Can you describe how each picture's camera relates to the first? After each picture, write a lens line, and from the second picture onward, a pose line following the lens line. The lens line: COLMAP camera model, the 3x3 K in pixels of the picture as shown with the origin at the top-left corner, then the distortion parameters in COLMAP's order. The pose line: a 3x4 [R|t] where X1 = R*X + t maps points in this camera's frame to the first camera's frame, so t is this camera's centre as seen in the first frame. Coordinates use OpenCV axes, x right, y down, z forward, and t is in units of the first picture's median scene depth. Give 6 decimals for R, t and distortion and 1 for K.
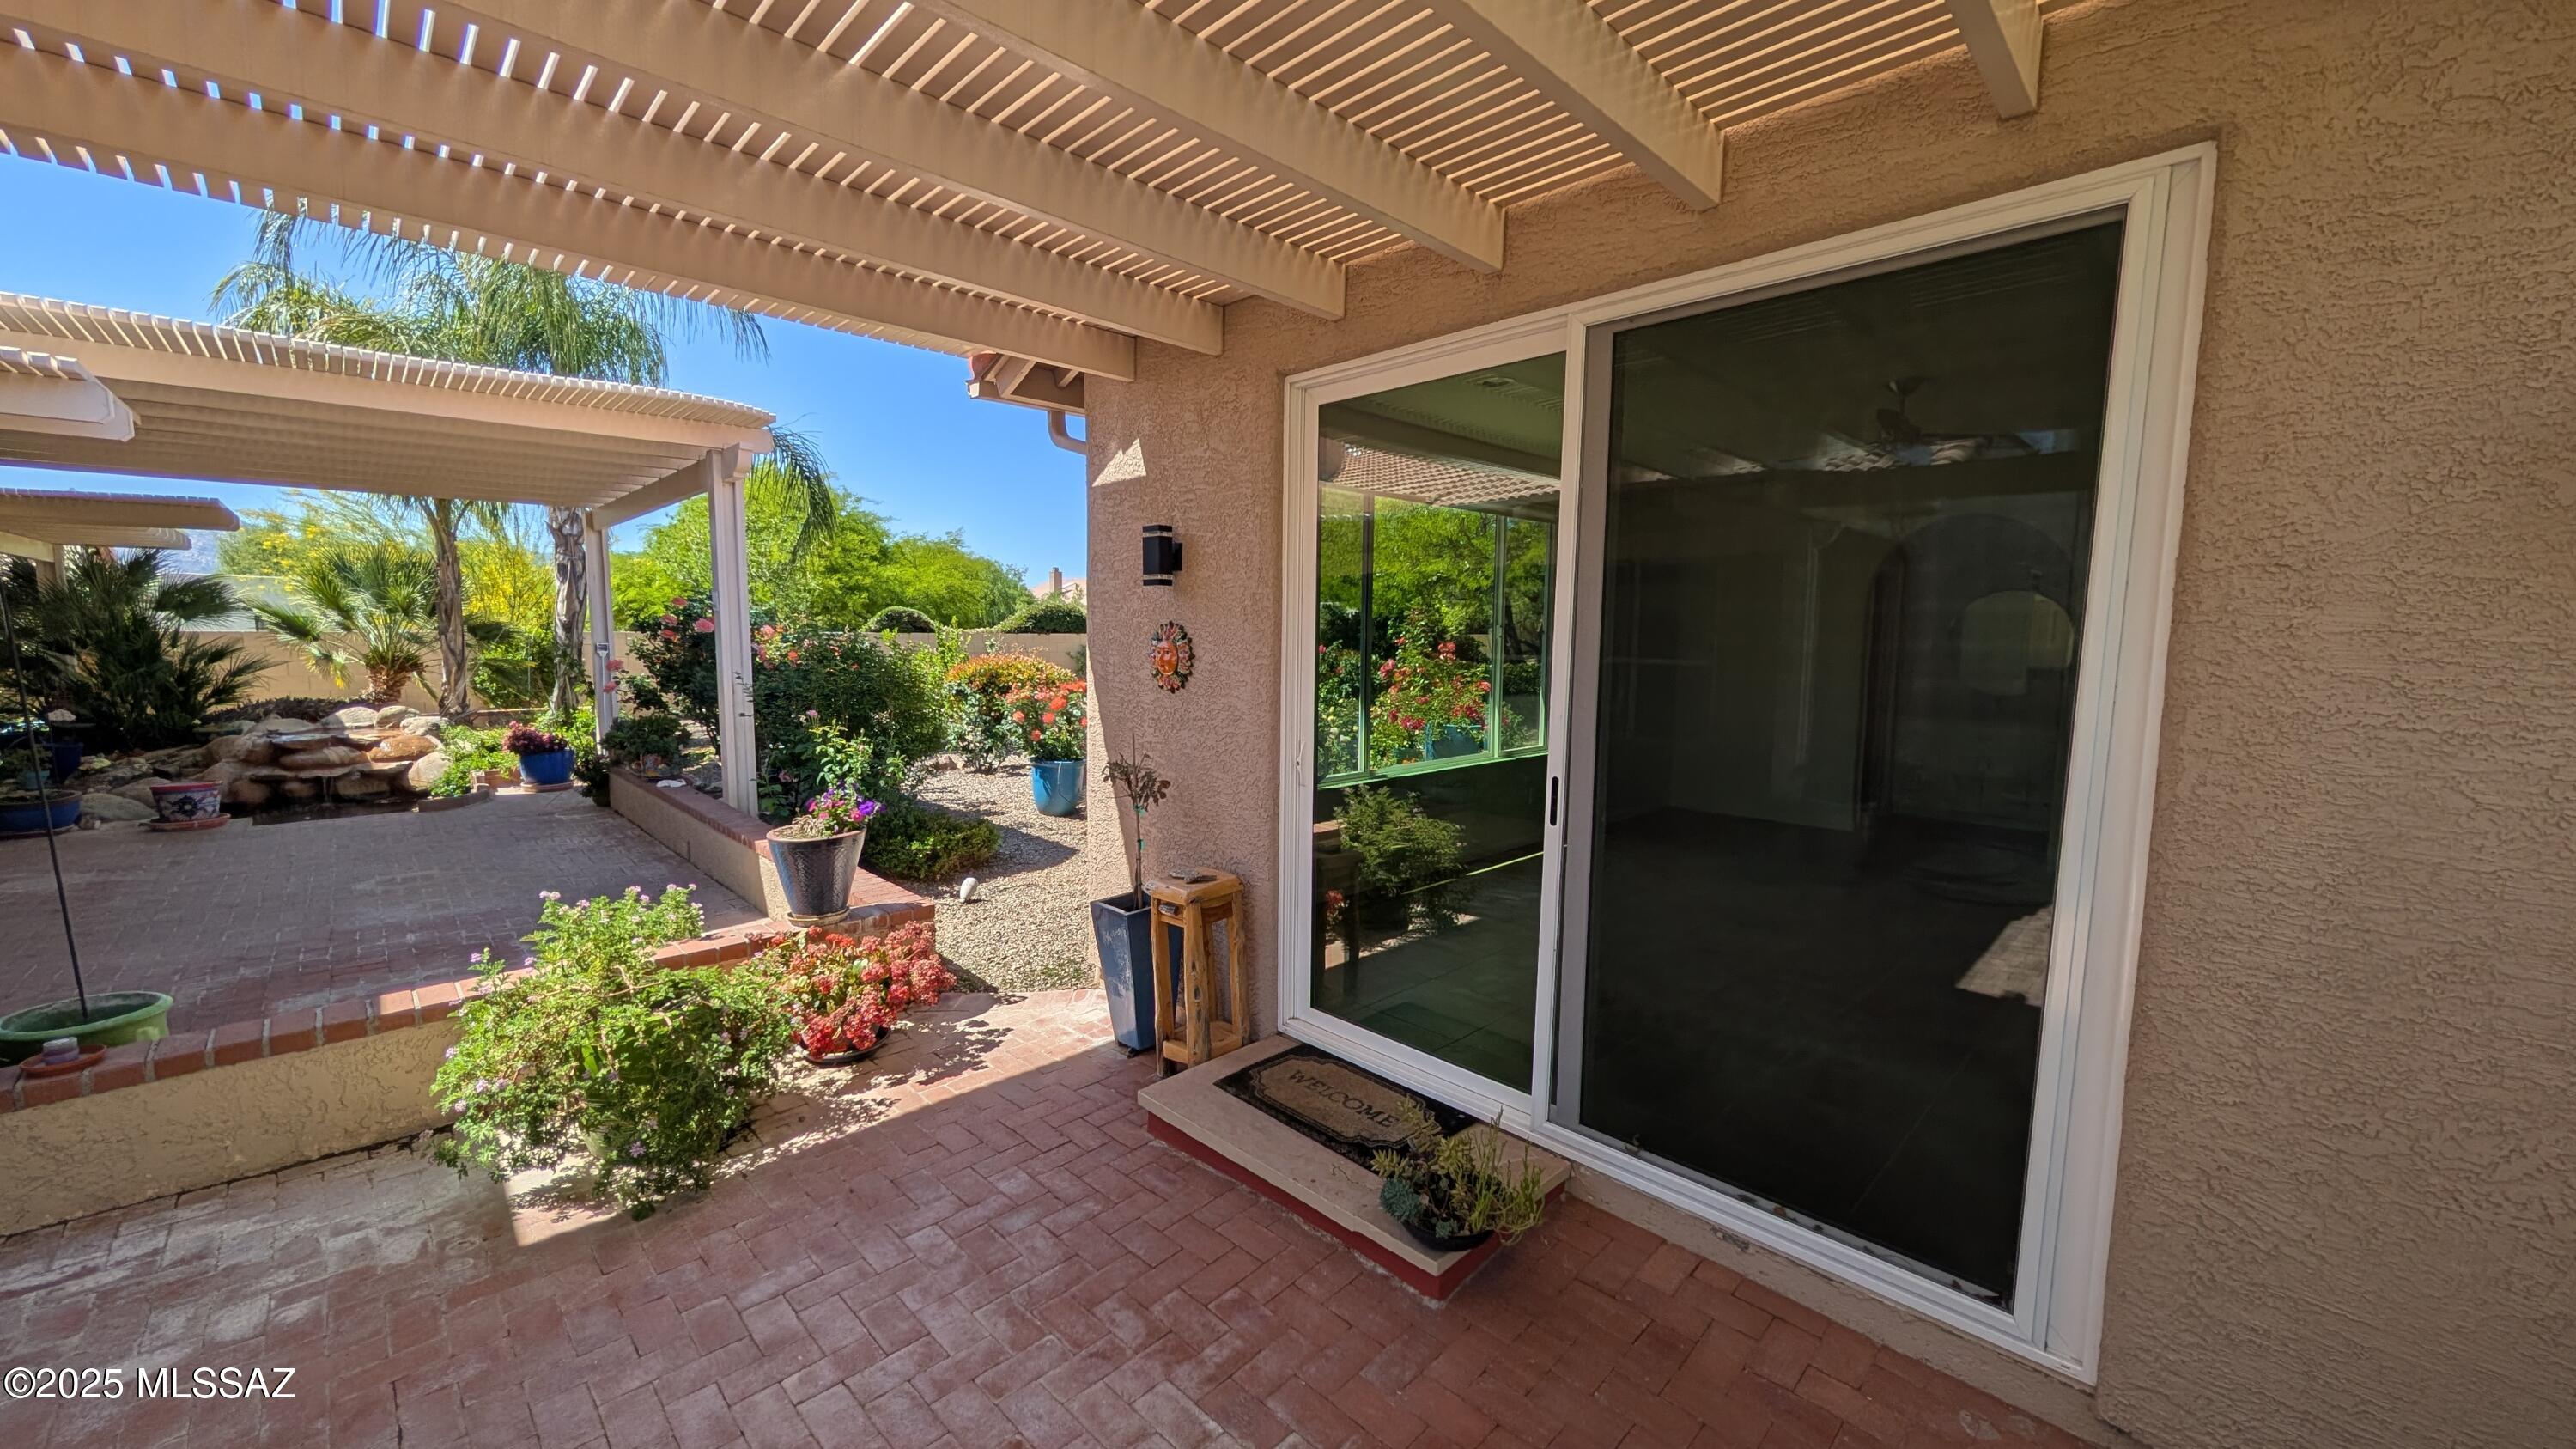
lens RADIAL K [[963.3, 0, 1287.4], [0, 963.3, 729.6], [0, 0, 1]] dist [-0.000100, -0.000415]
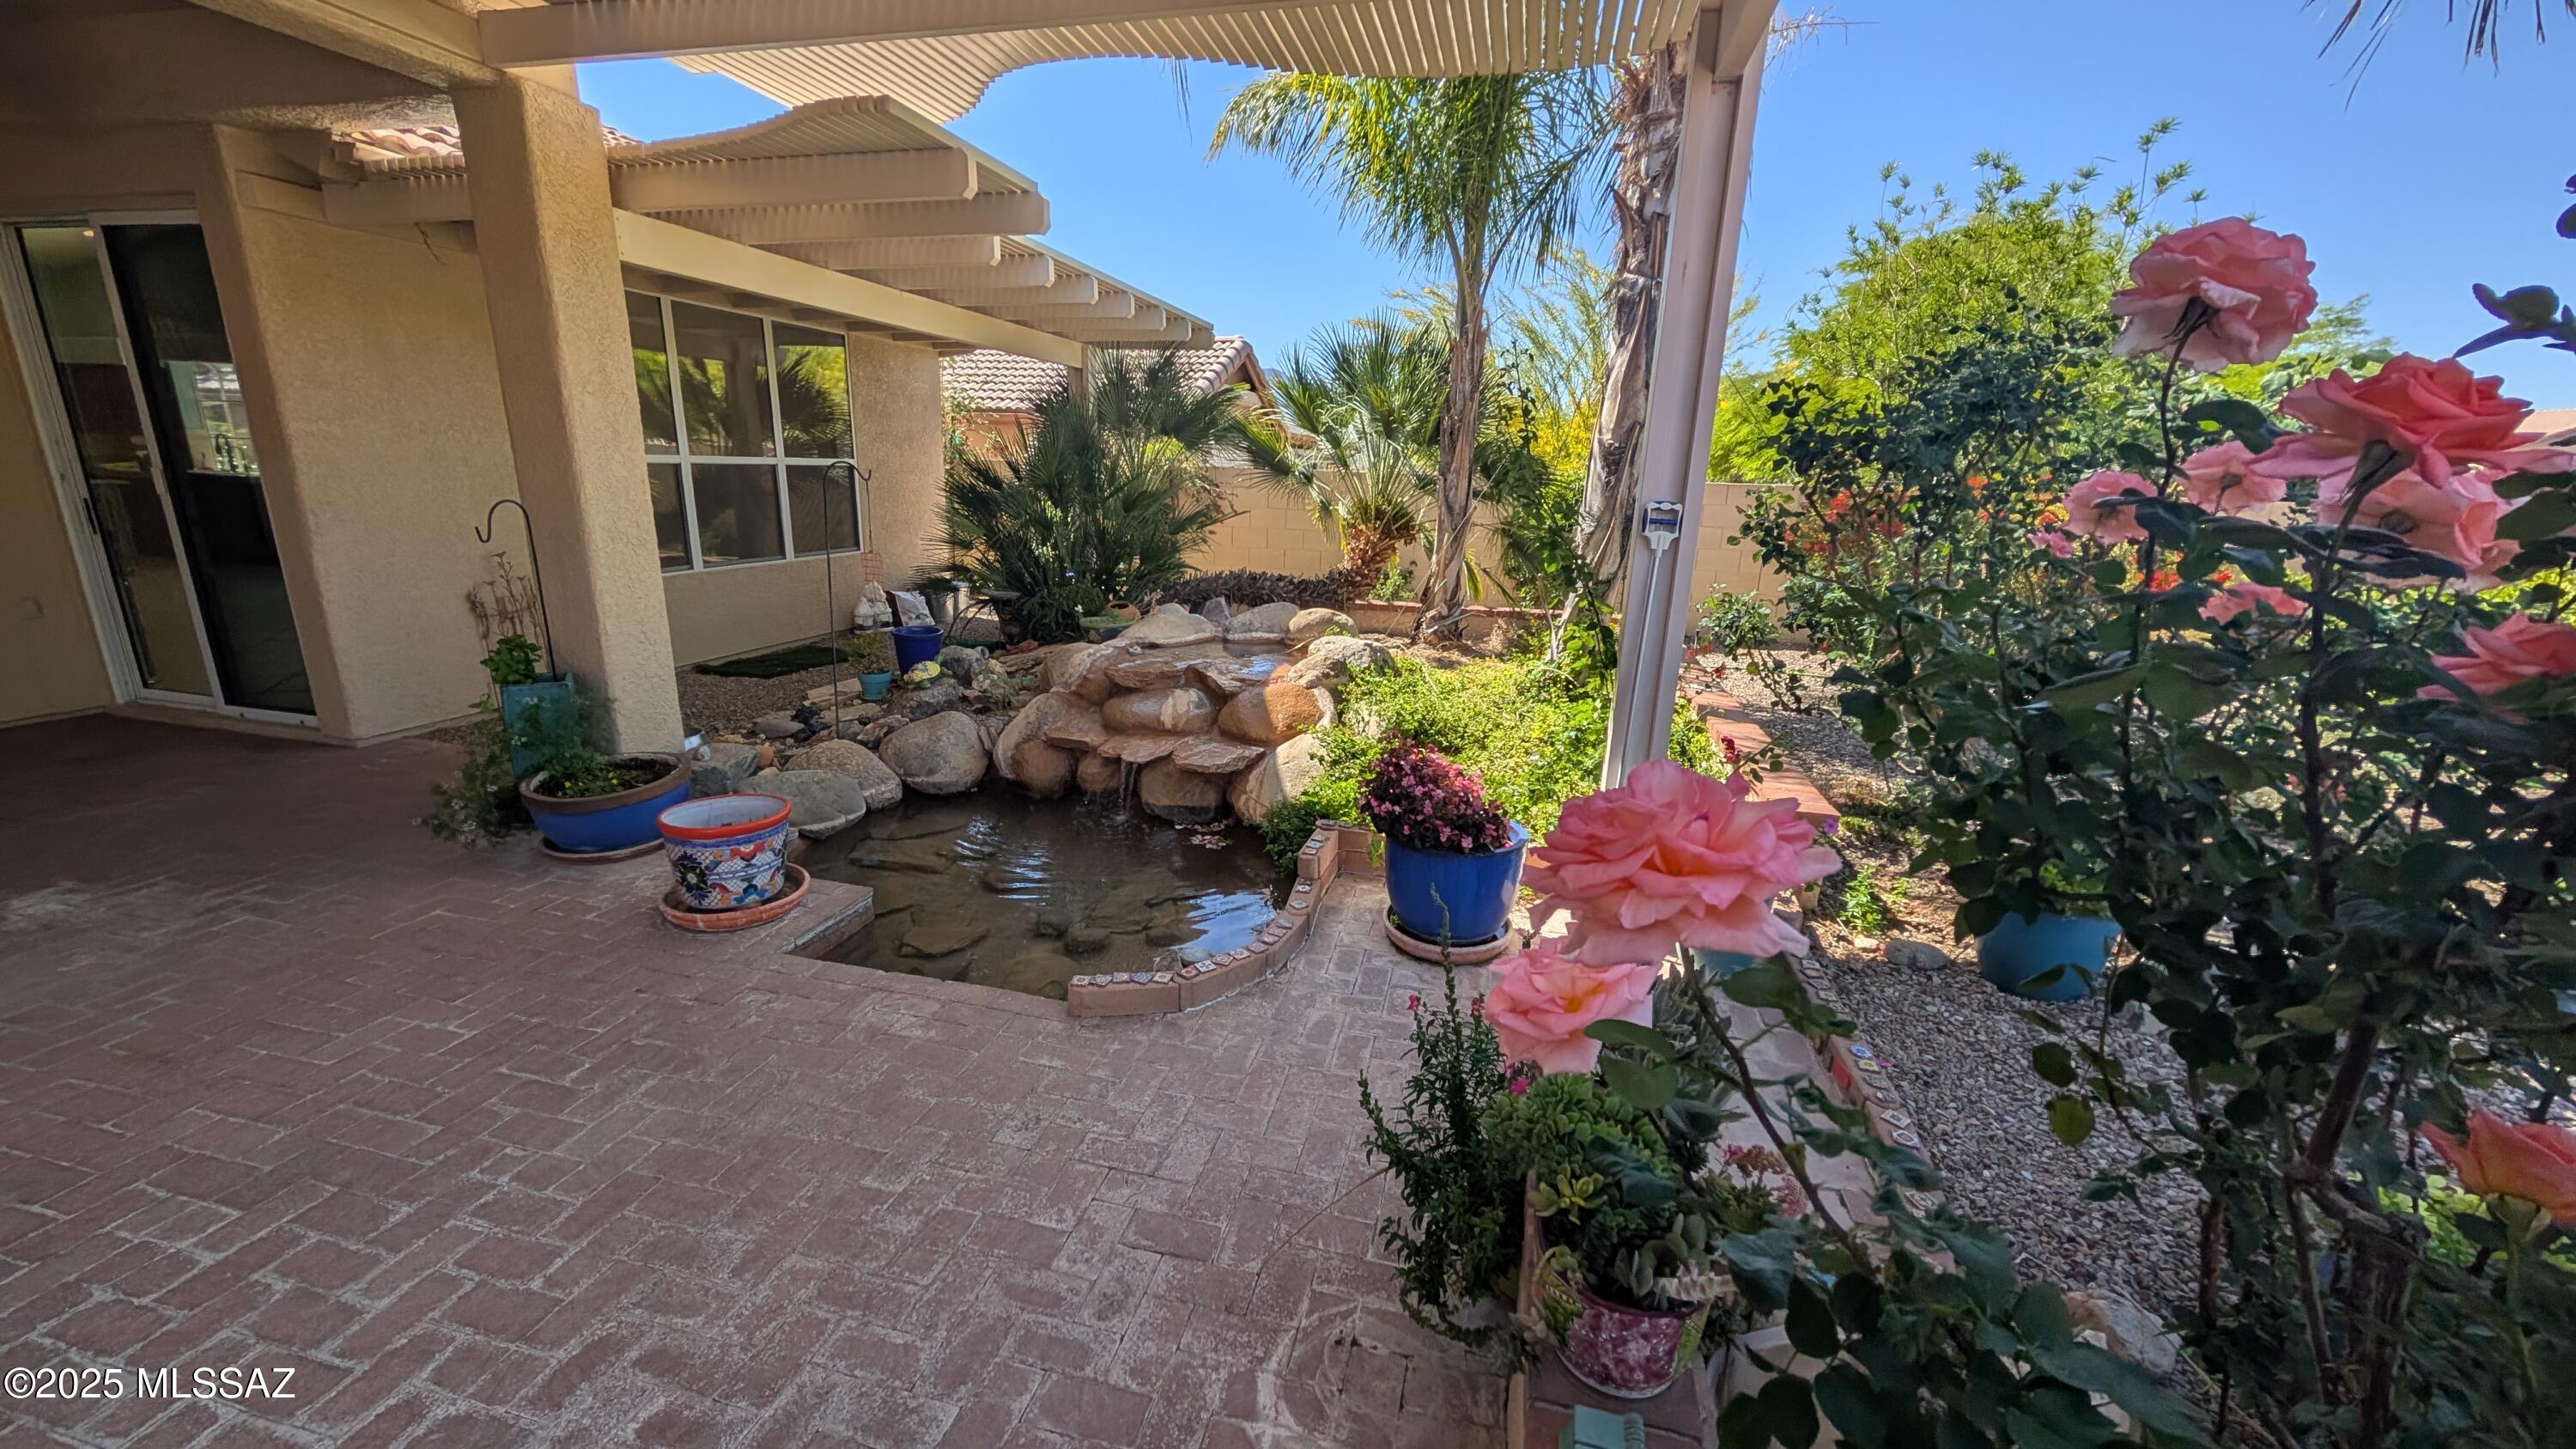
lens RADIAL K [[963.3, 0, 1292.7], [0, 963.3, 725.1], [0, 0, 1]] dist [-0.000100, -0.000415]
pose [[0.532555, 0.225648, -0.815762, -0.469260], [-0.114006, 0.974148, 0.195032, -0.062325], [0.838682, -0.010863, 0.544513, 0.675768]]
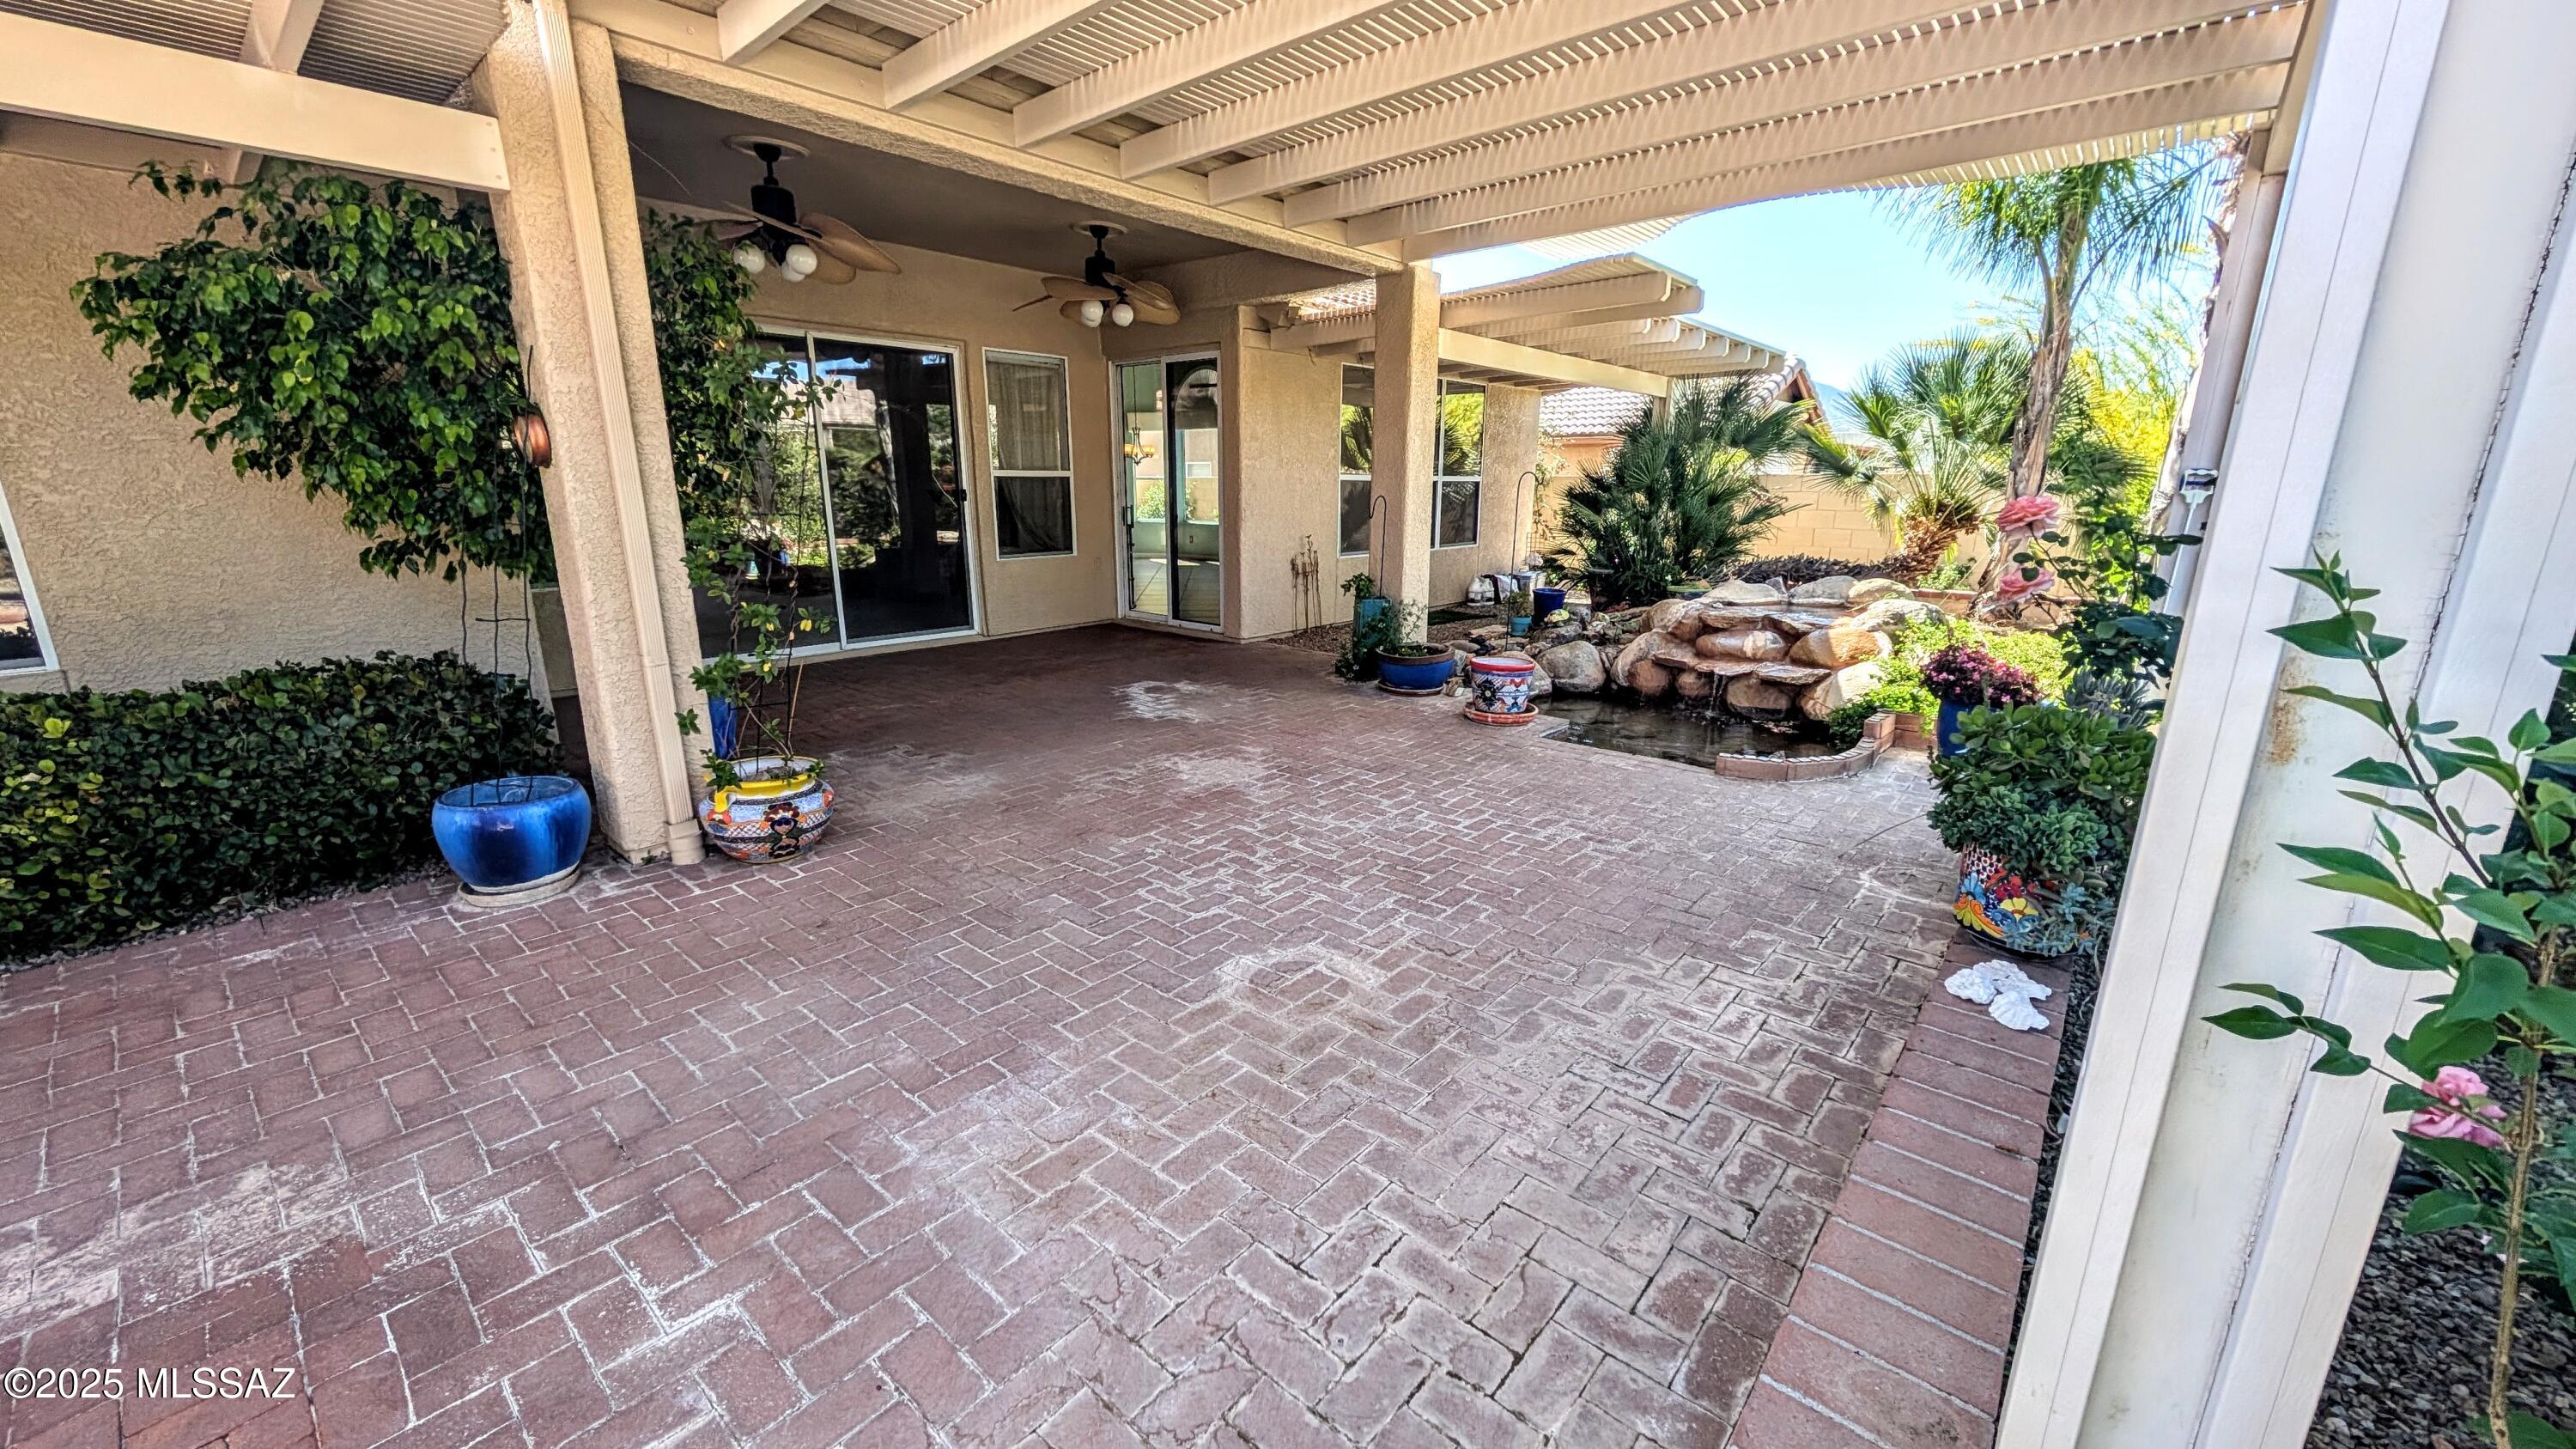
lens RADIAL K [[963.3, 0, 1290.9], [0, 963.3, 729.0], [0, 0, 1]] dist [-0.000100, -0.000415]
pose [[0.078661, 0.236471, -0.968449, -0.286623], [-0.103139, 0.968177, 0.228027, -0.032959], [0.991552, 0.081948, 0.100547, 0.527361]]
